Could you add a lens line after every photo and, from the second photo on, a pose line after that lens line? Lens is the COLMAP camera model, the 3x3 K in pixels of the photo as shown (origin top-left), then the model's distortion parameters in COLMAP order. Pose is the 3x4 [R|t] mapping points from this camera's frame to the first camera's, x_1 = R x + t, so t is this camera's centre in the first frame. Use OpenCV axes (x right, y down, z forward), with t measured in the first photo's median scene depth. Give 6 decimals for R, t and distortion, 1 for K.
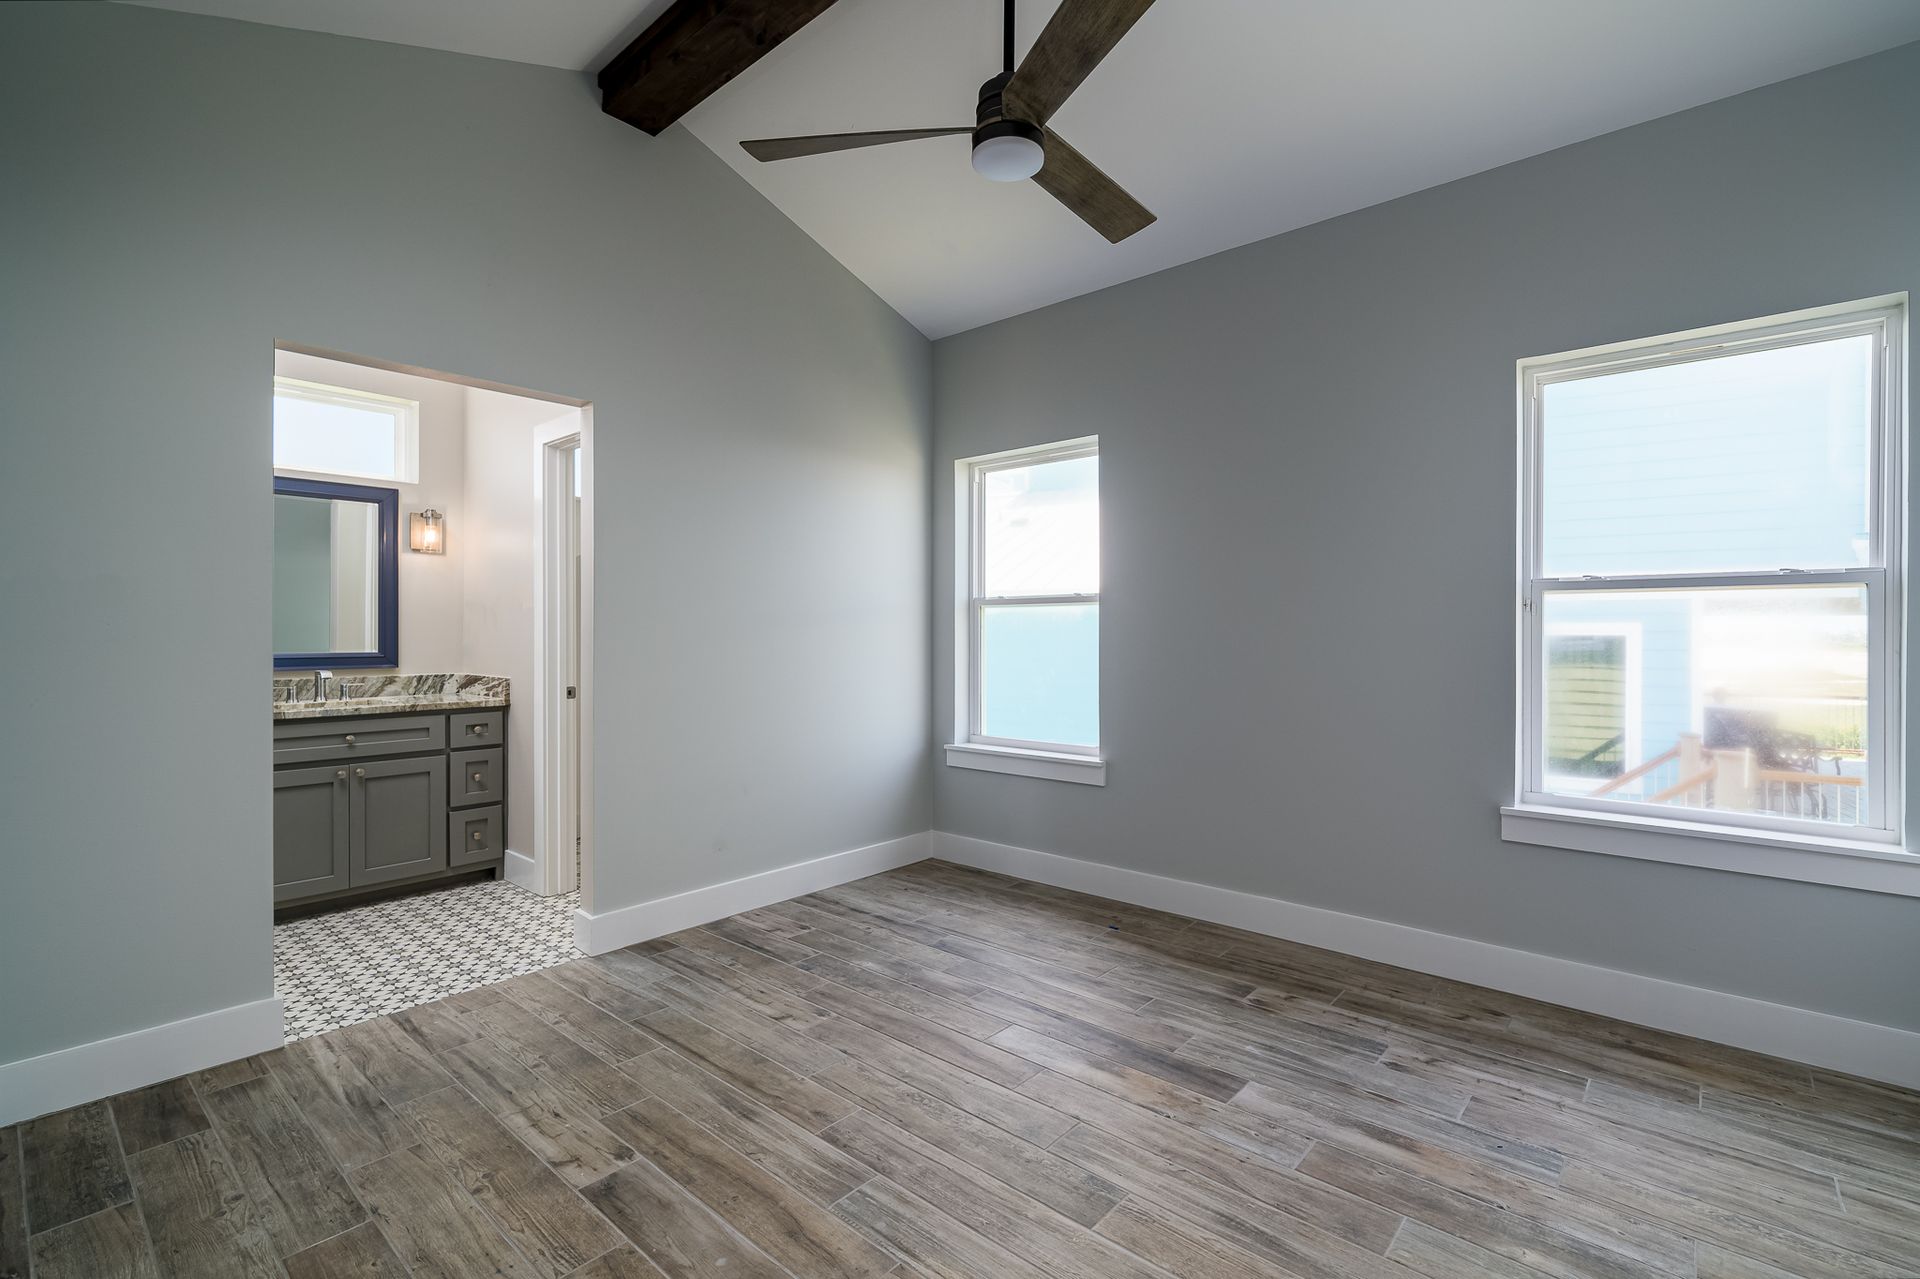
lens RADIAL K [[831.3, 0, 966.5], [0, 831.3, 640.2], [0, 0, 1]] dist [0.001841, 0.000361]
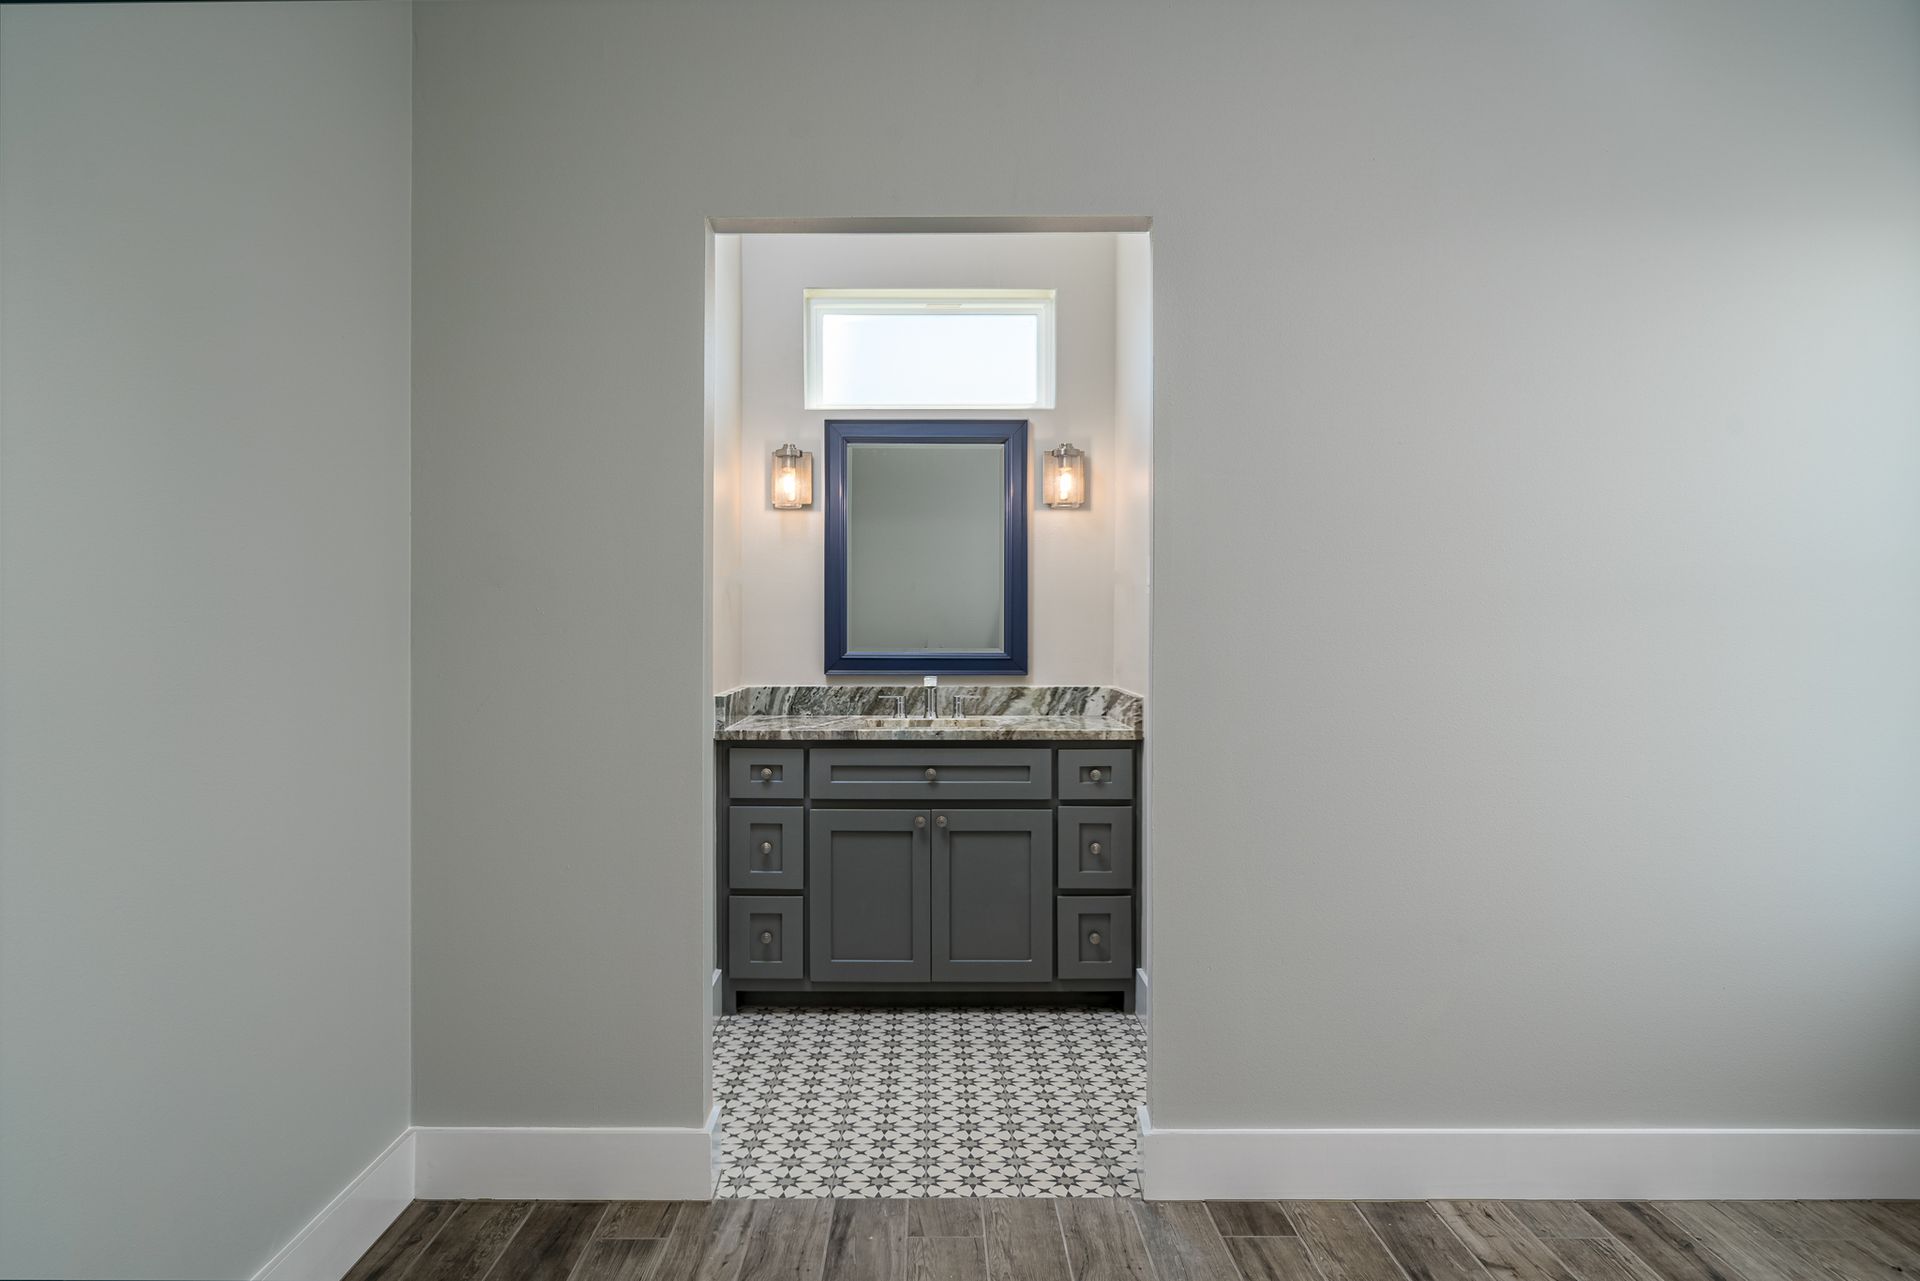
lens RADIAL K [[1288.8, 0, 956.6], [0, 1288.8, 630.2], [0, 0, 1]] dist [0.008326, 0.001973]
pose [[0.665976, 0.004515, -0.745960, 0.090065], [-0.008866, 0.999959, -0.001863, -0.002553], [0.745921, 0.007855, 0.665988, 0.248929]]
